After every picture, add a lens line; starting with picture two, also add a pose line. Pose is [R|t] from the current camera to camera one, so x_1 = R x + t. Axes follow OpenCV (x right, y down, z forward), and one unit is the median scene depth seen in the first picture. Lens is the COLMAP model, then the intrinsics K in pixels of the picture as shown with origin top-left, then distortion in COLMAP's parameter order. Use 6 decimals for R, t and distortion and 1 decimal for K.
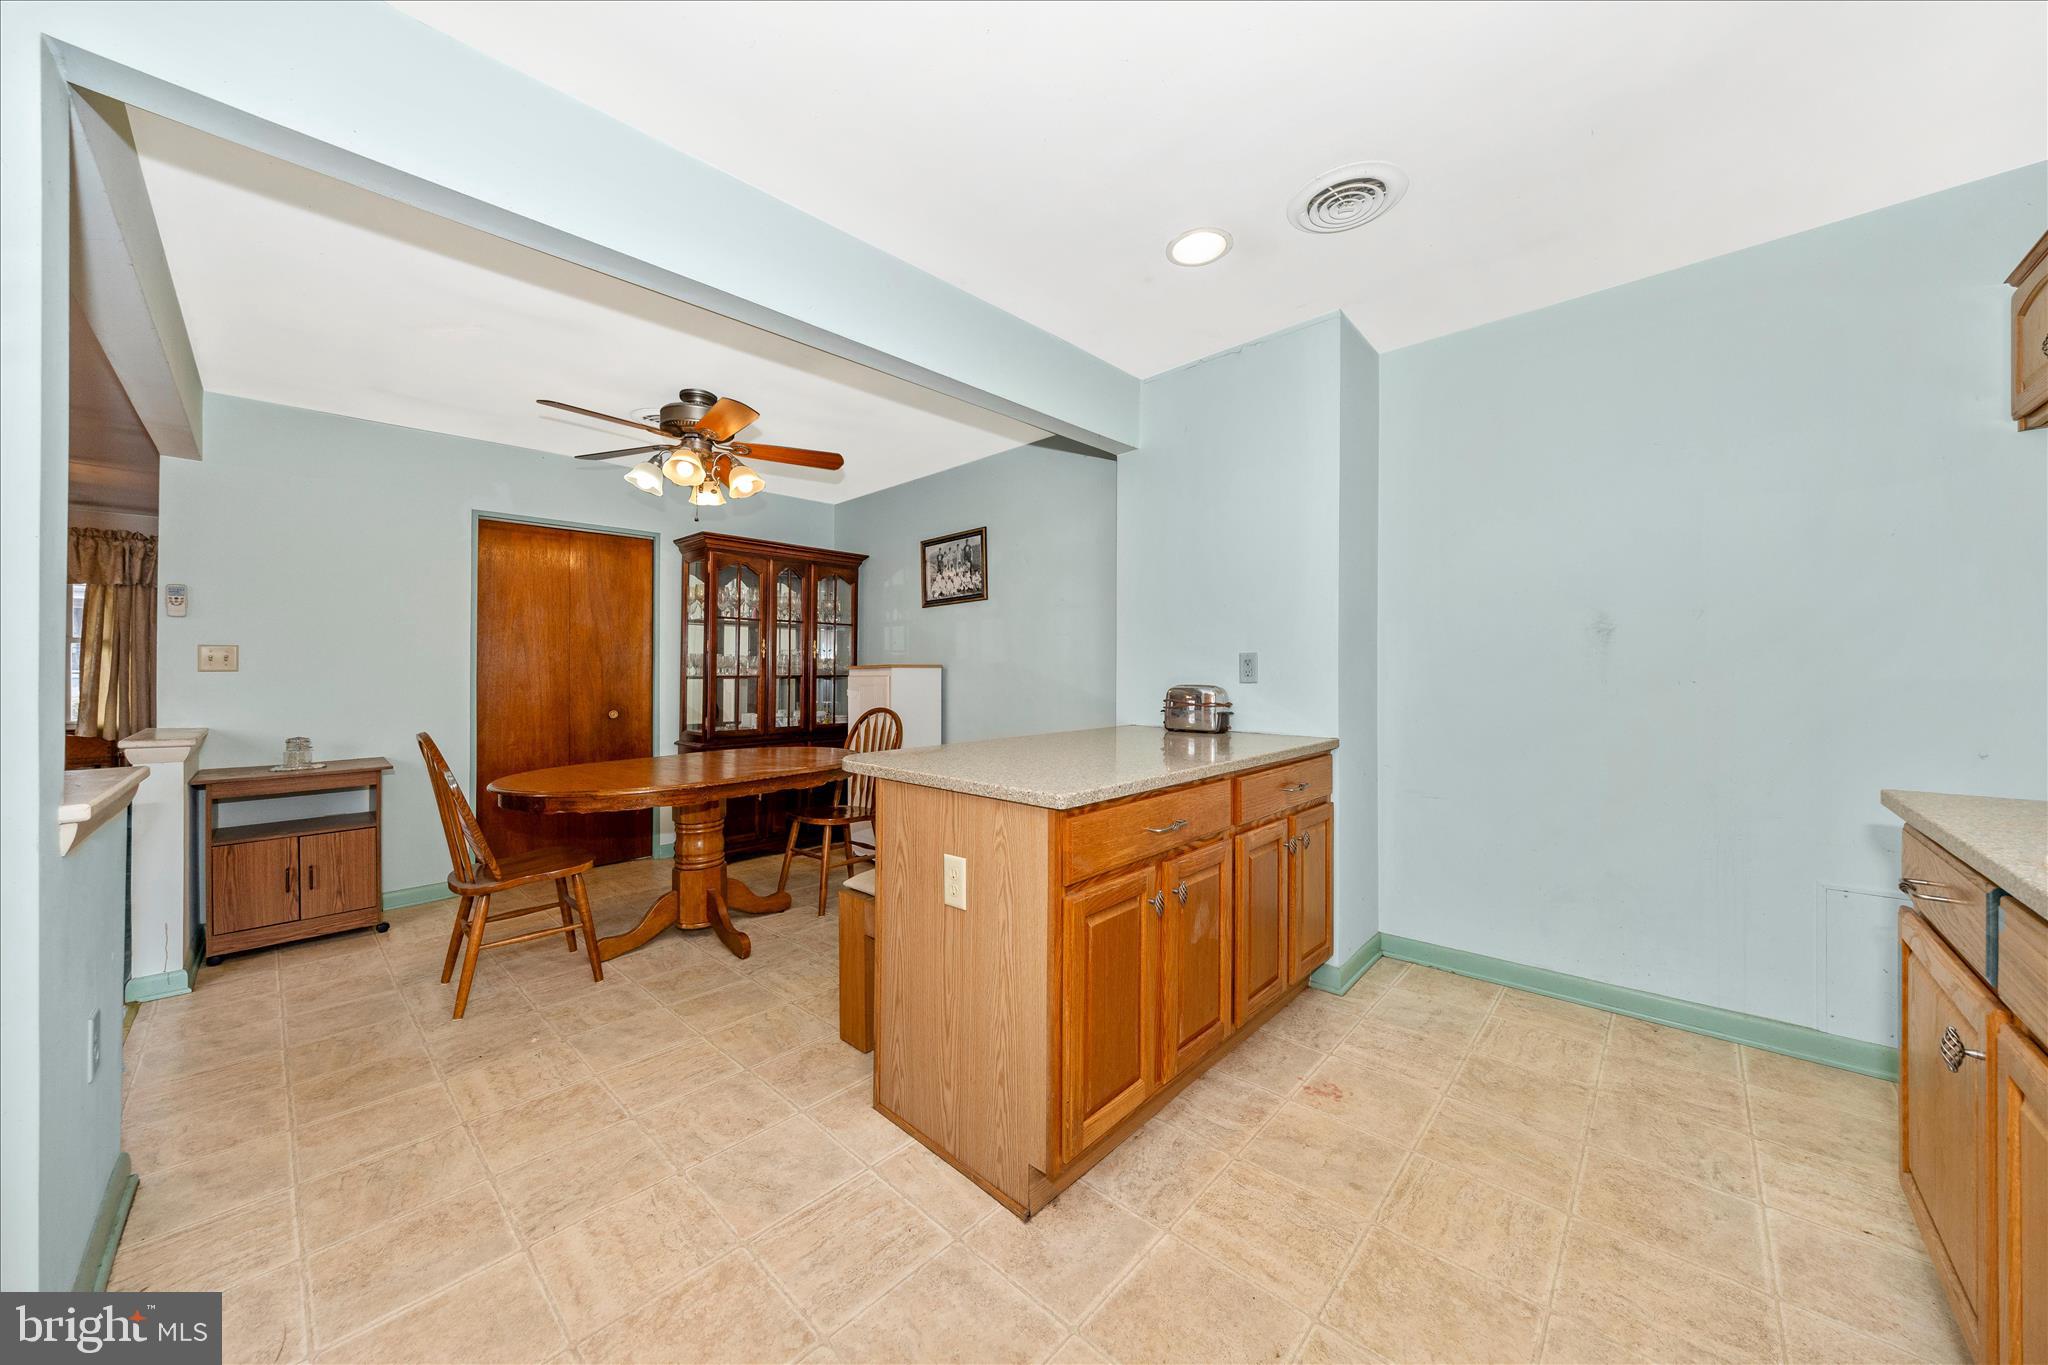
lens RADIAL K [[712.0, 0, 1024.1], [0, 712.0, 671.7], [0, 0, 1]] dist [0.000560, -0.001022]
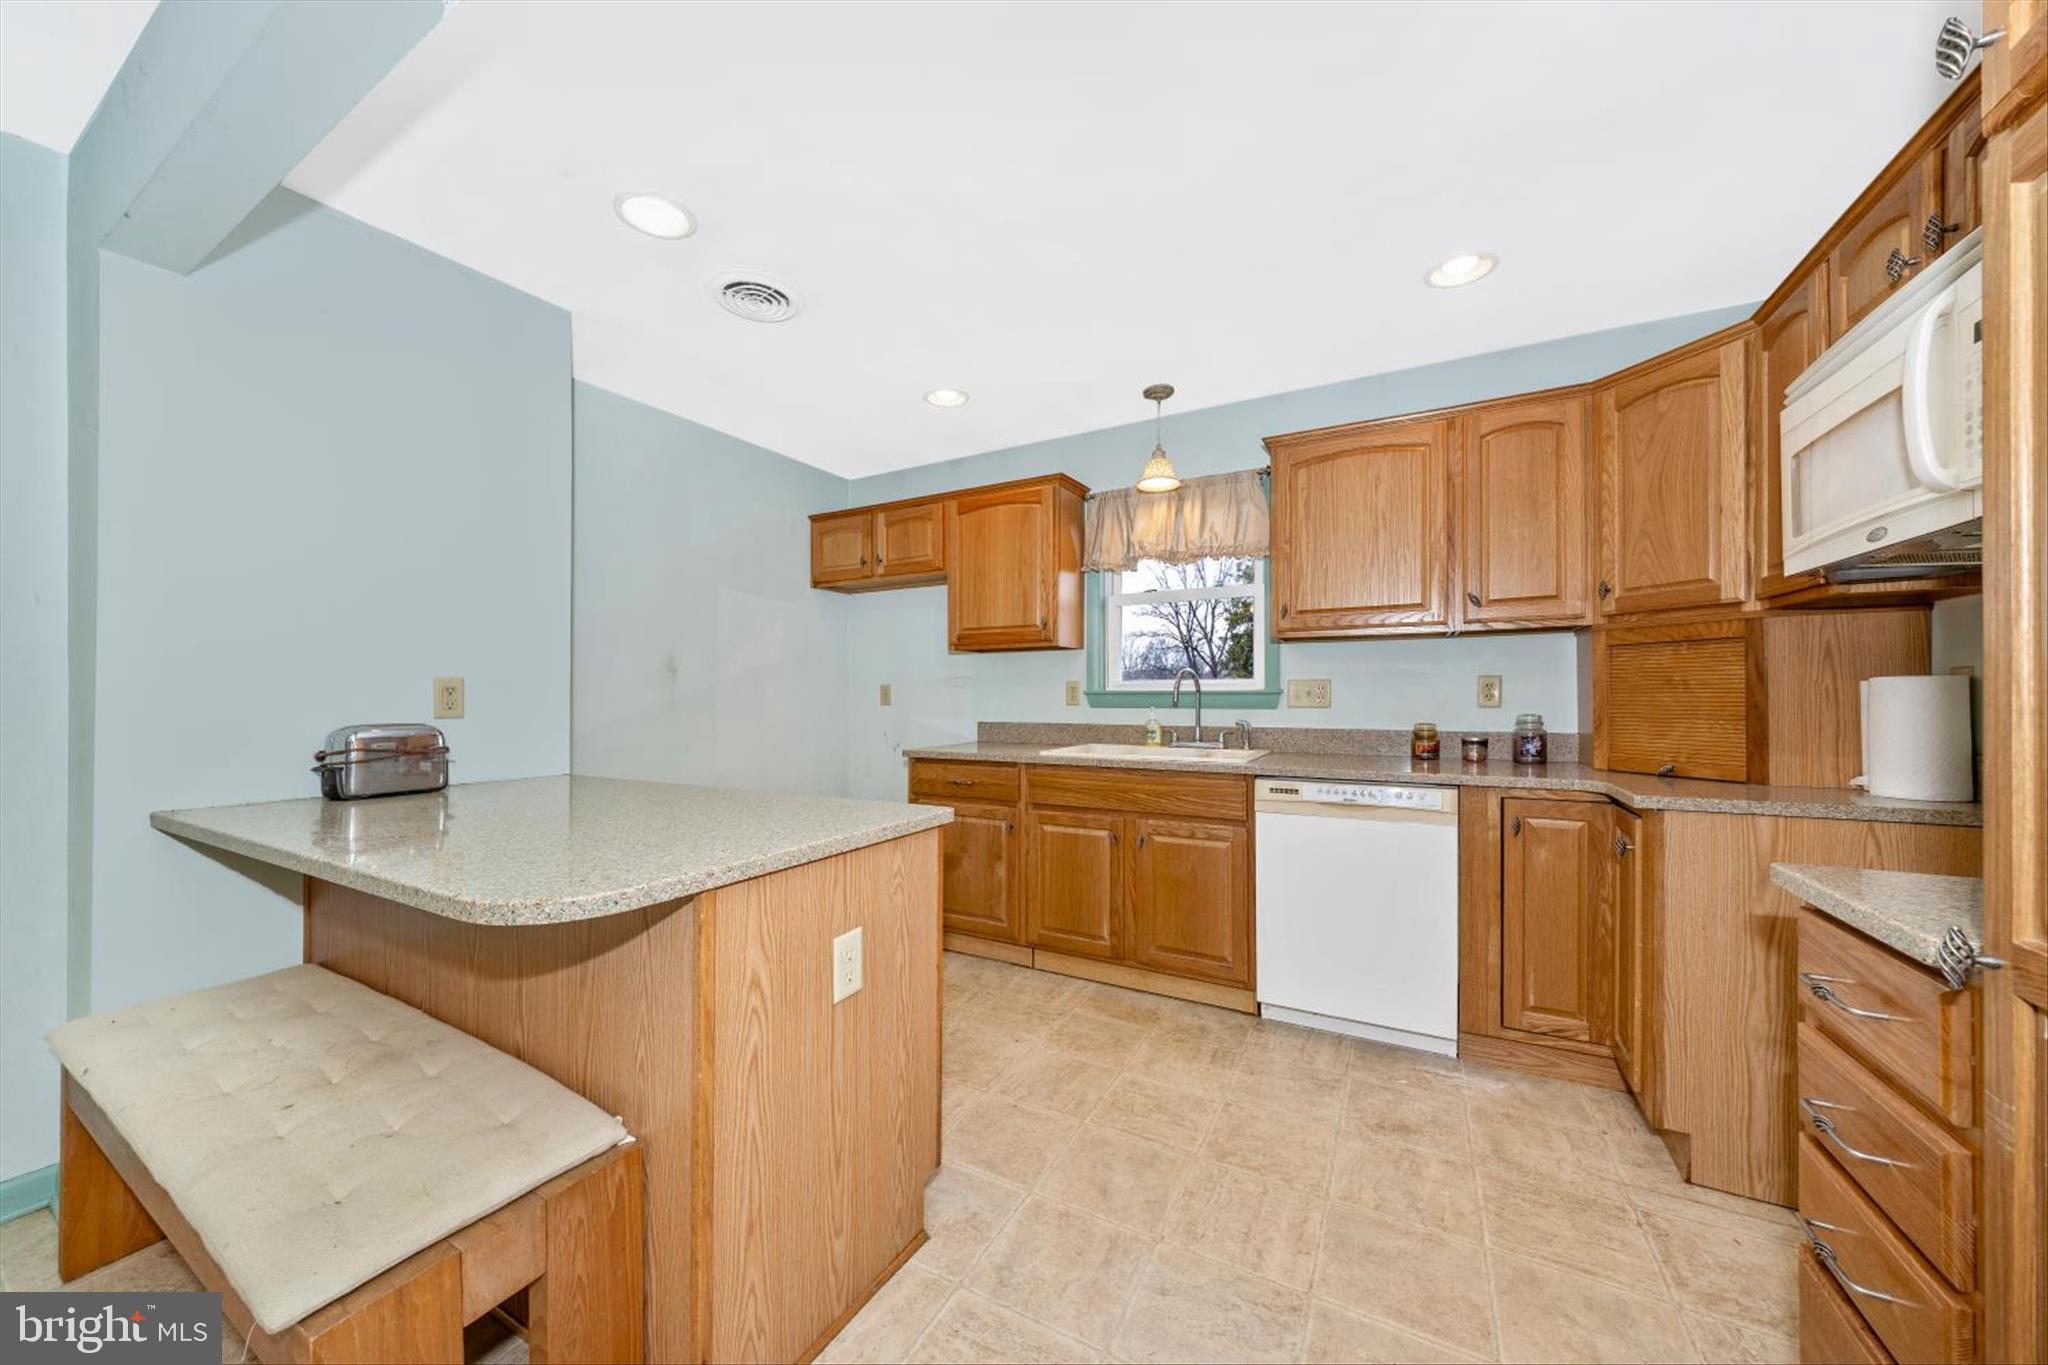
lens RADIAL K [[712.0, 0, 1008.5], [0, 712.0, 689.7], [0, 0, 1]] dist [0.000560, -0.001022]
pose [[-0.230064, 0.010015, 0.973124, -0.482084], [0.006103, 0.999942, -0.008848, -0.003415], [-0.973156, 0.003903, -0.230111, 0.528121]]
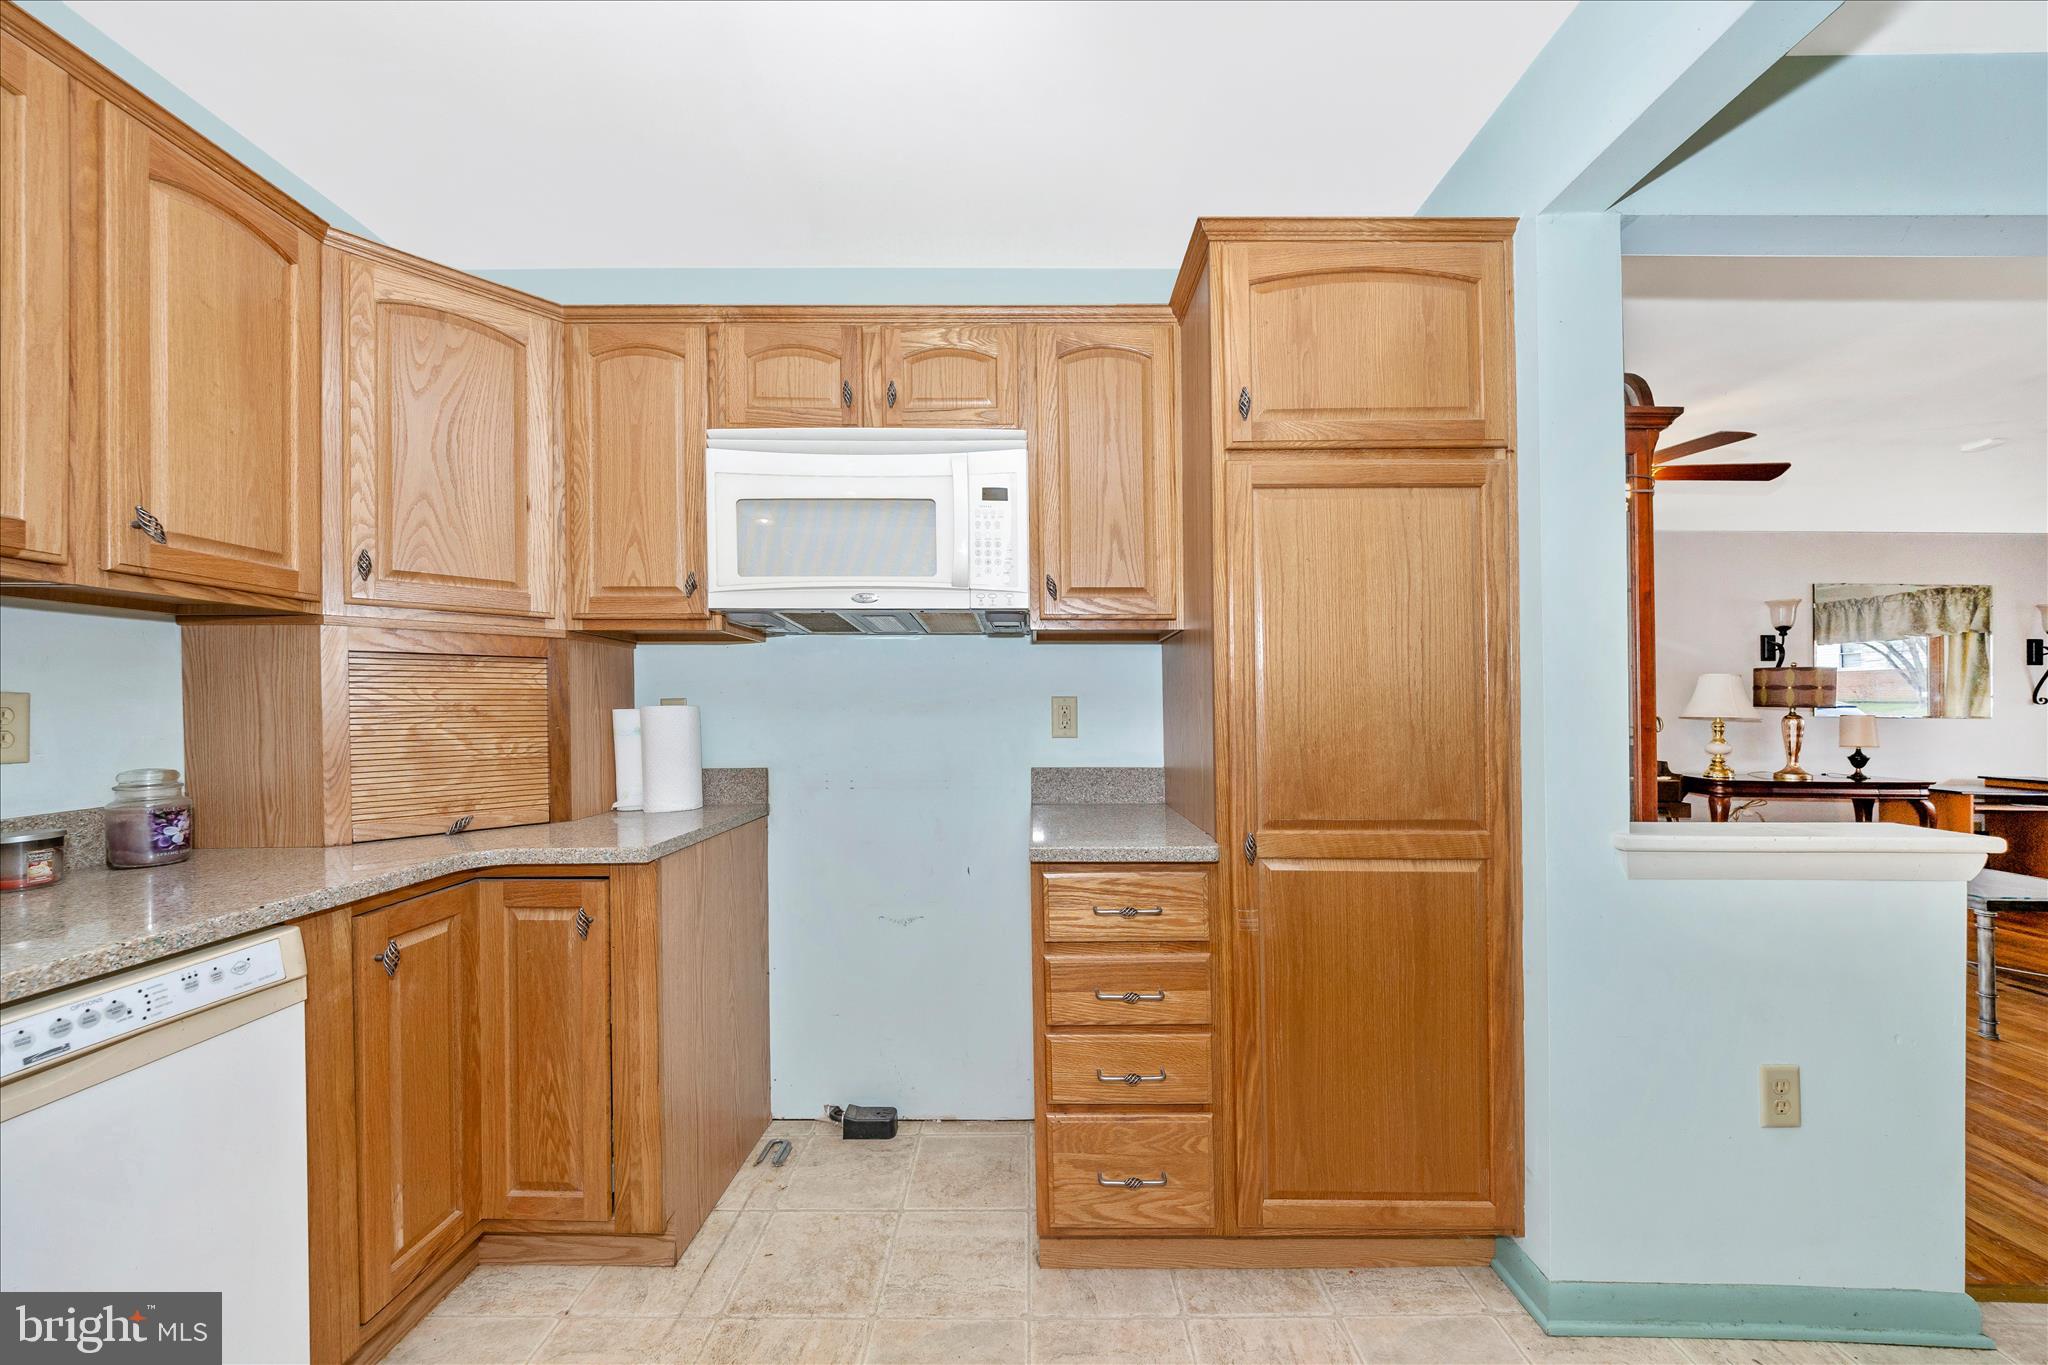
lens RADIAL K [[712.0, 0, 1040.9], [0, 712.0, 719.6], [0, 0, 1]] dist [0.000560, -0.001022]
pose [[-0.726507, 0.009799, -0.687090, 0.055746], [0.003540, 0.999938, 0.010518, -0.008011], [0.687150, 0.005210, -0.726496, 0.431557]]
